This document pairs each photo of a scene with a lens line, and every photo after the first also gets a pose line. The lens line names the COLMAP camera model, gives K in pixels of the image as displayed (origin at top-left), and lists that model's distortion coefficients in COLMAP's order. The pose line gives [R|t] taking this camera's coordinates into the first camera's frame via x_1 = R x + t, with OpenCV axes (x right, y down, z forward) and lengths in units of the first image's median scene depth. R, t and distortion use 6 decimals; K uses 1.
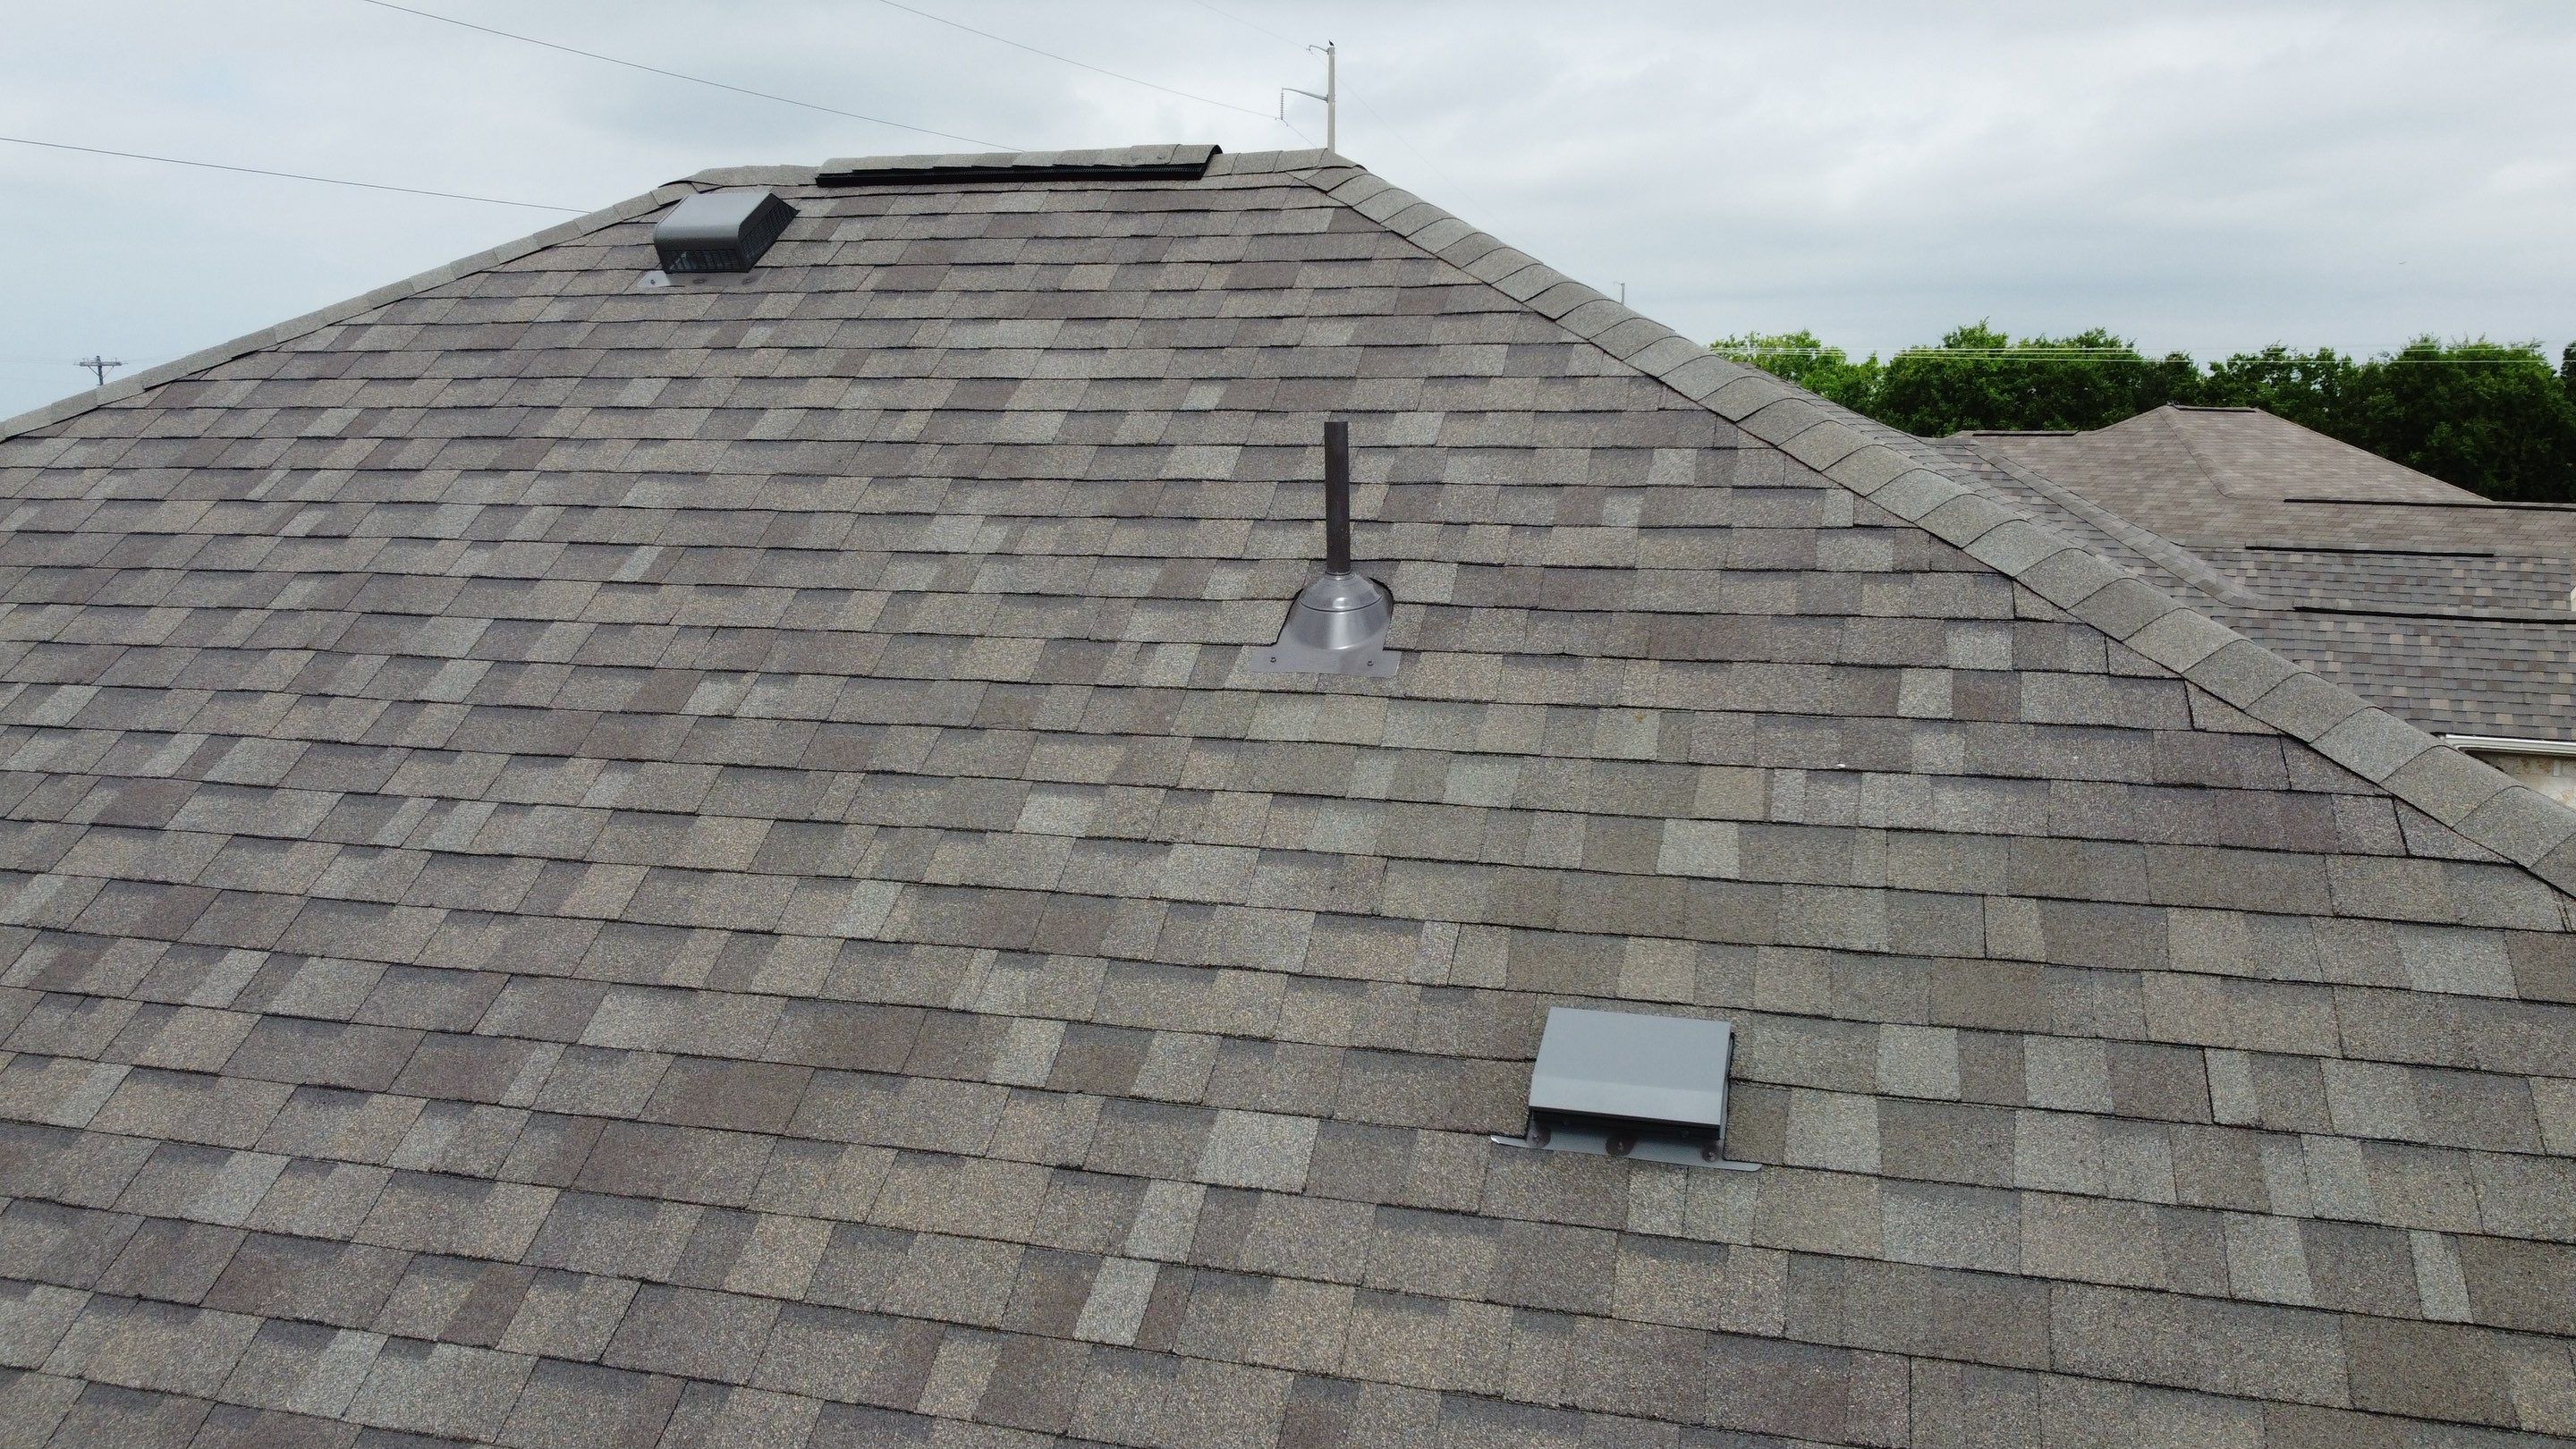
lens RADIAL K [[1951.4, 0, 1281.9], [0, 1951.4, 741.0], [0, 0, 1]] dist [0.008773, -0.019058]
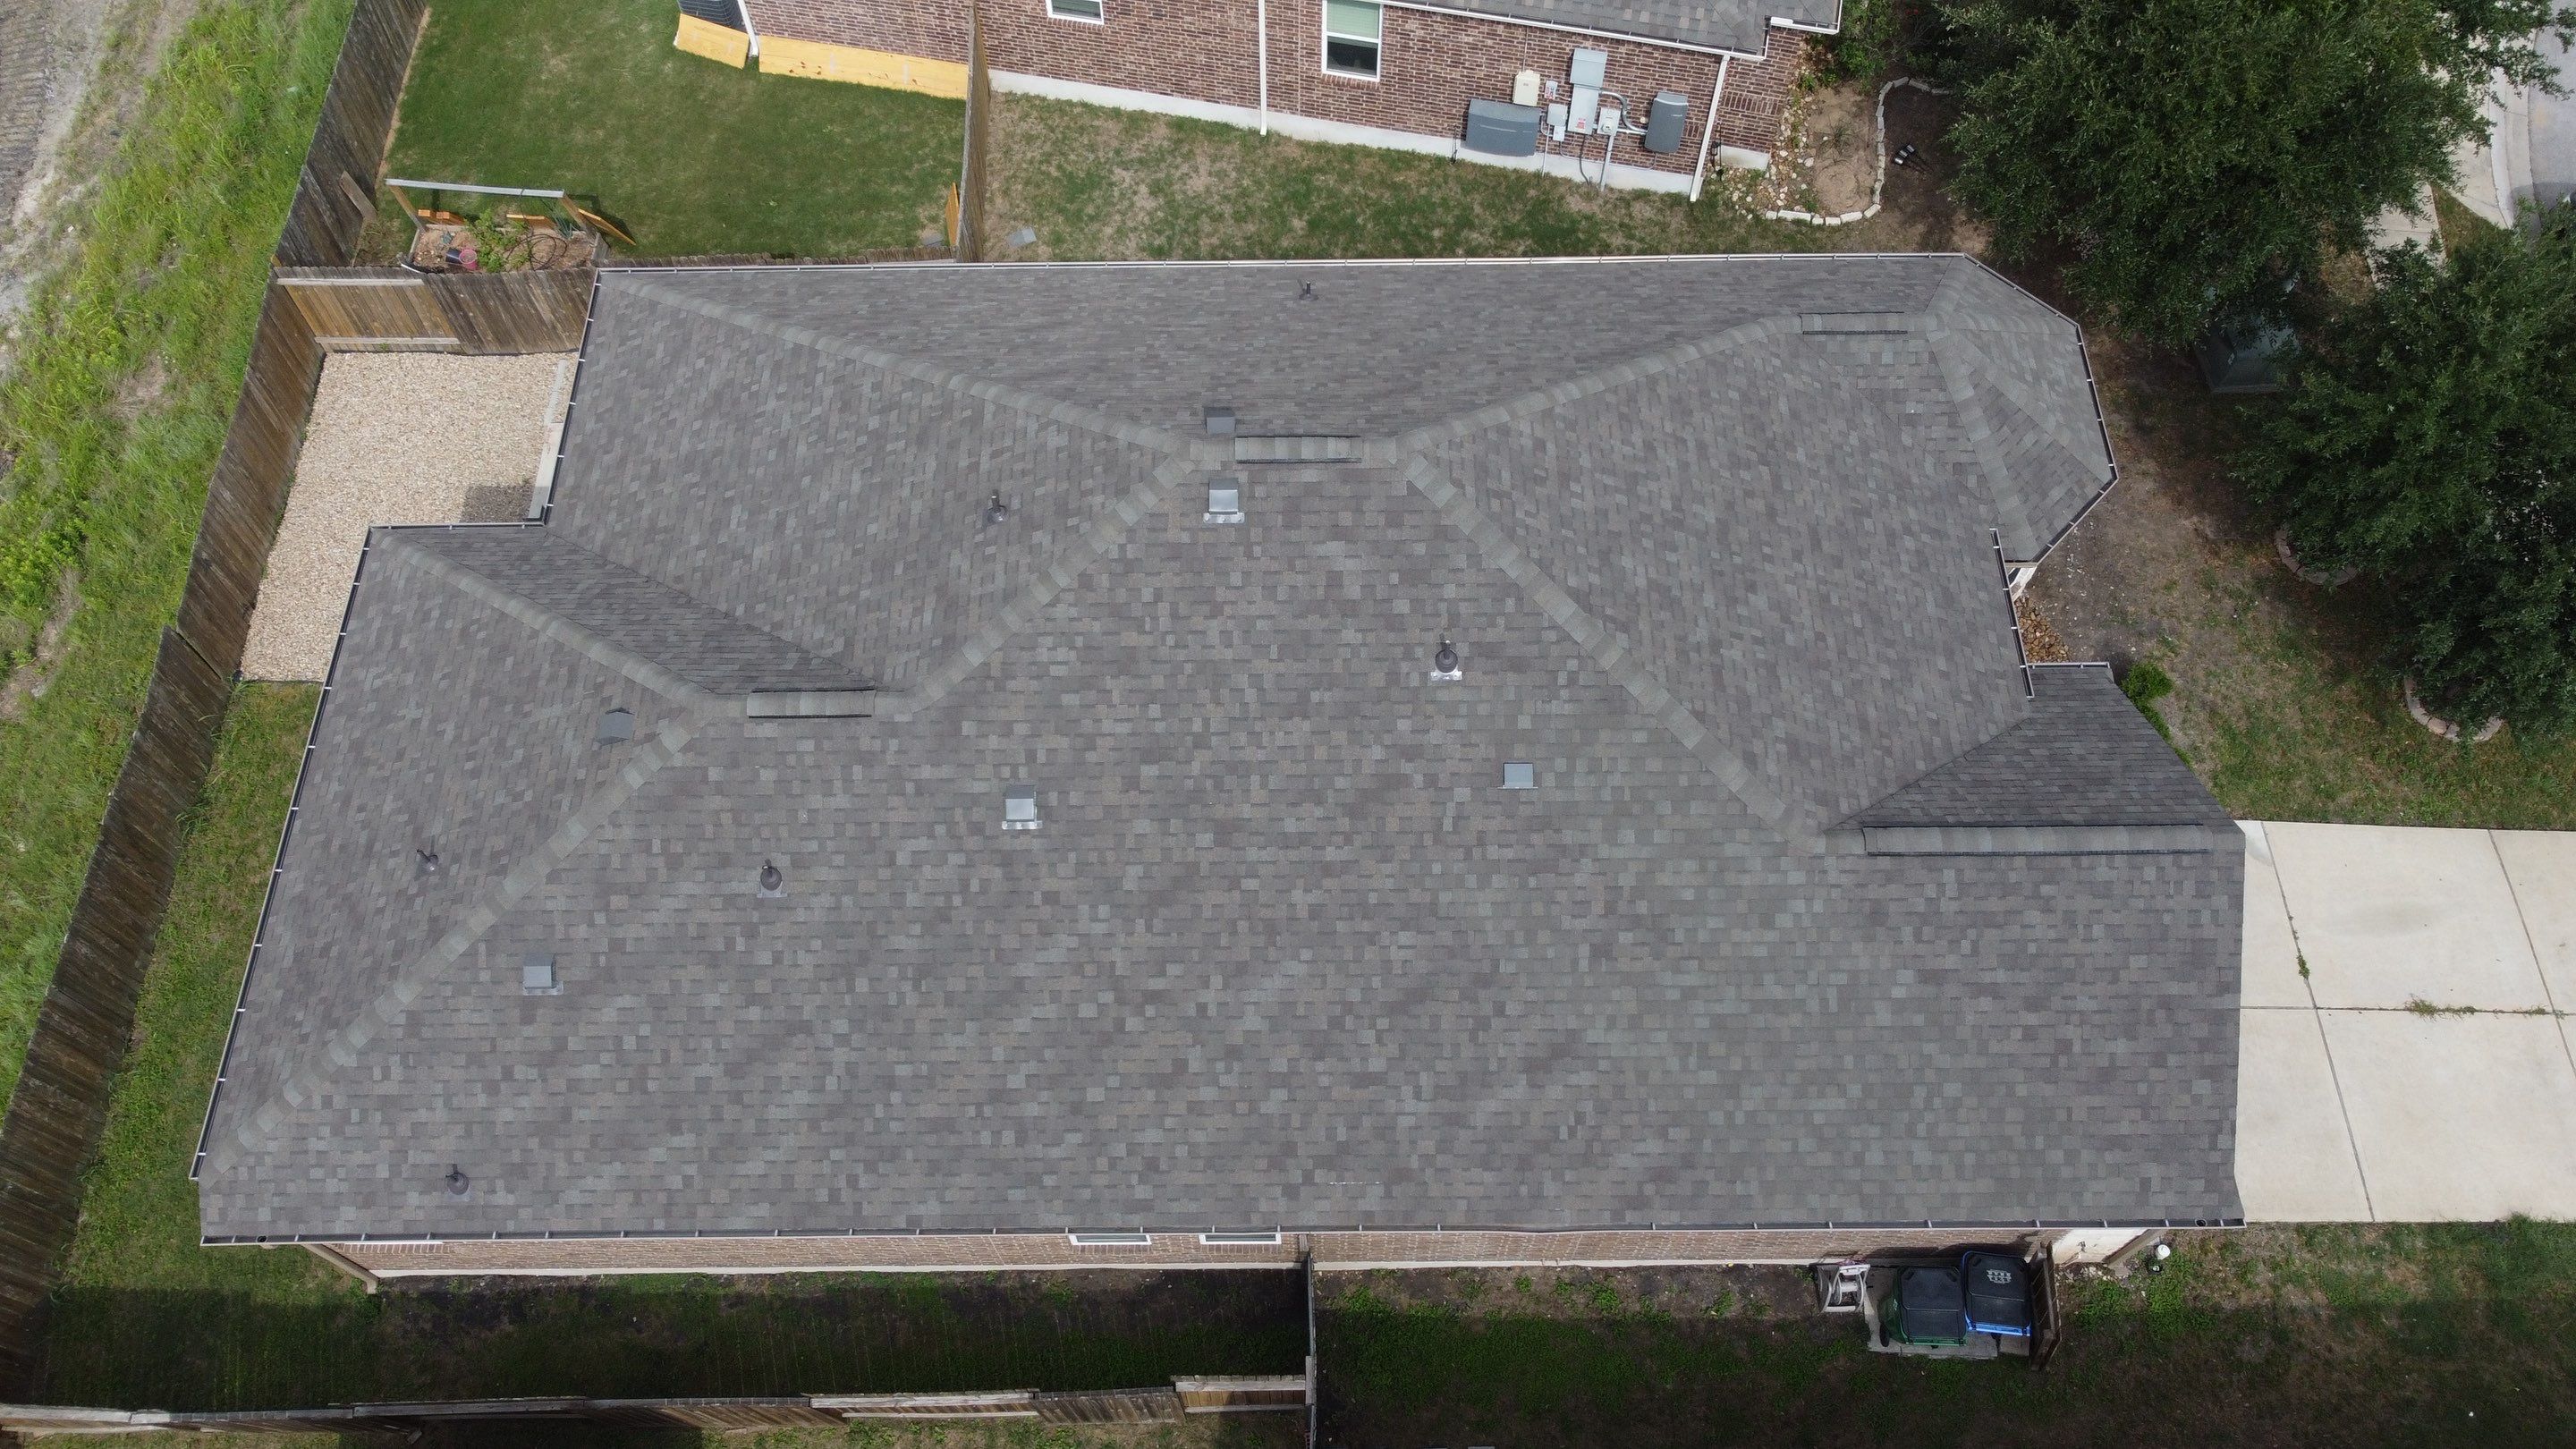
lens RADIAL K [[1951.4, 0, 1286.0], [0, 1951.4, 747.6], [0, 0, 1]] dist [0.008773, -0.019058]
pose [[0.961902, -0.248042, 0.114974, -1.083418], [0.059652, 0.600828, 0.797149, -4.296398], [-0.266806, -0.759922, 0.592734, -2.157974]]
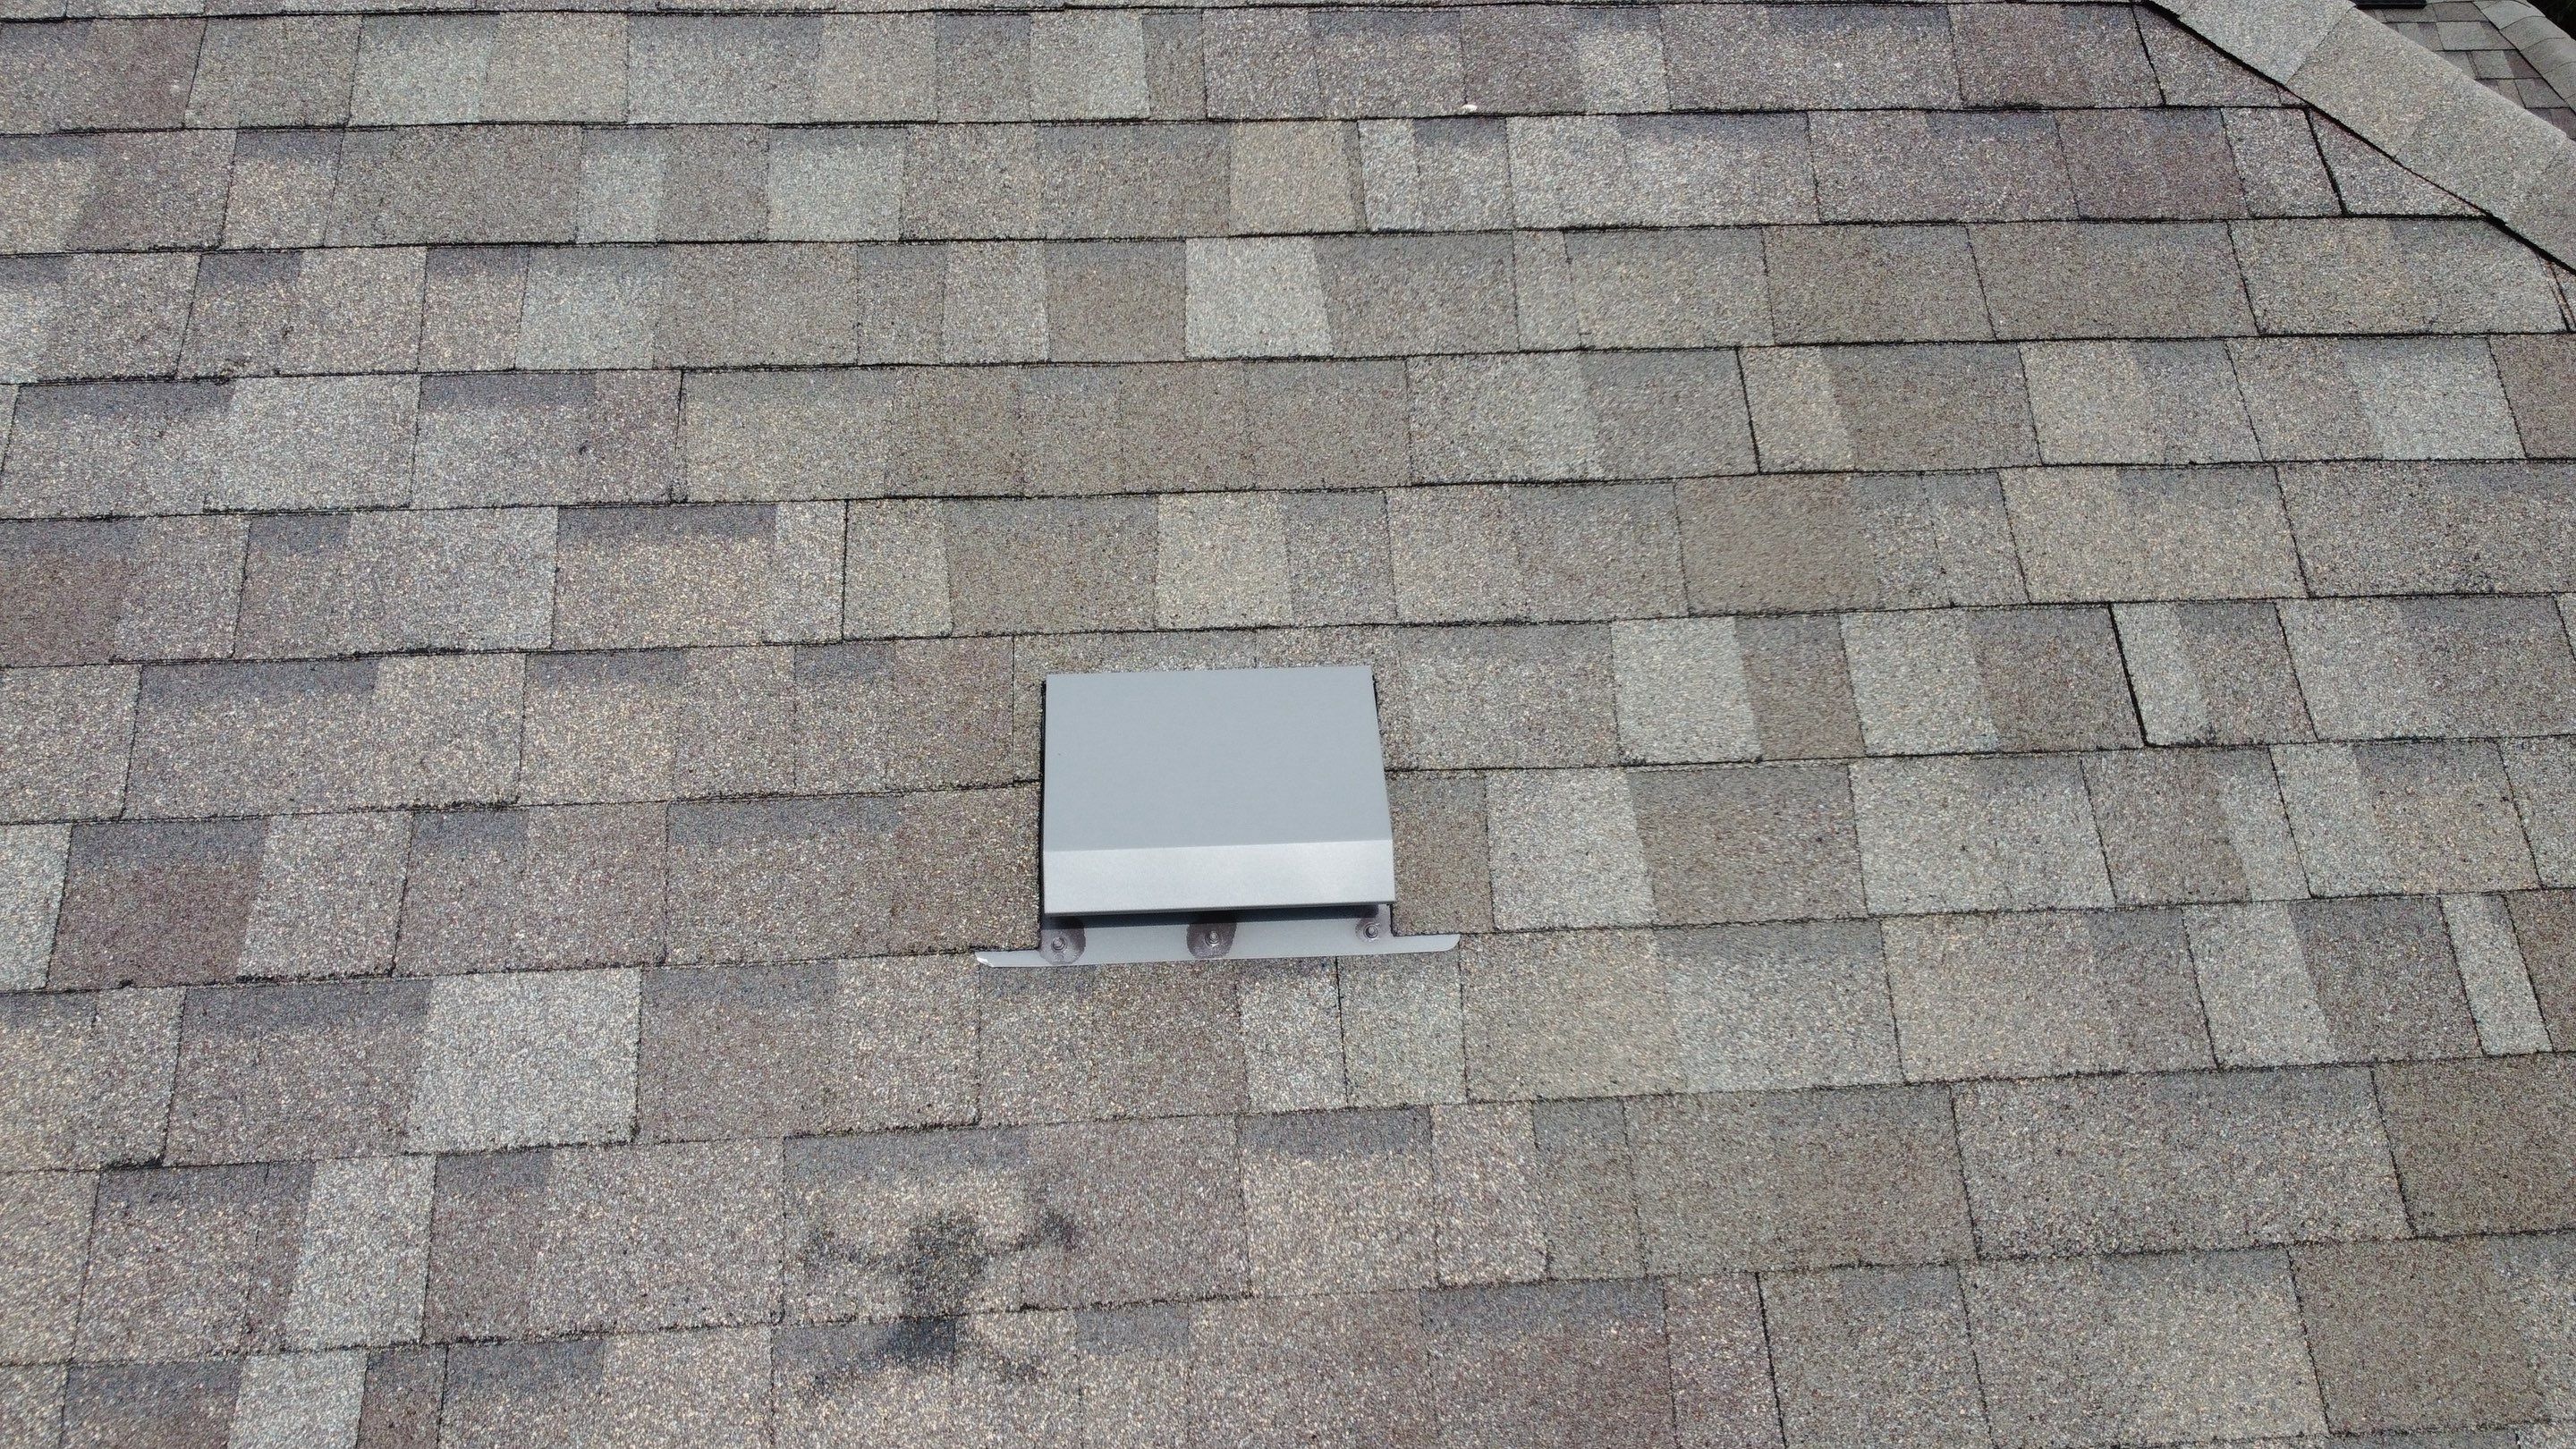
lens RADIAL K [[1951.4, 0, 1284.1], [0, 1951.4, 739.0], [0, 0, 1]] dist [0.008773, -0.019058]
pose [[0.939693, -0.185265, 0.287494, 0.036537], [0.049188, 0.905049, 0.422453, -0.062868], [-0.338462, -0.382835, 0.859582, 0.448740]]
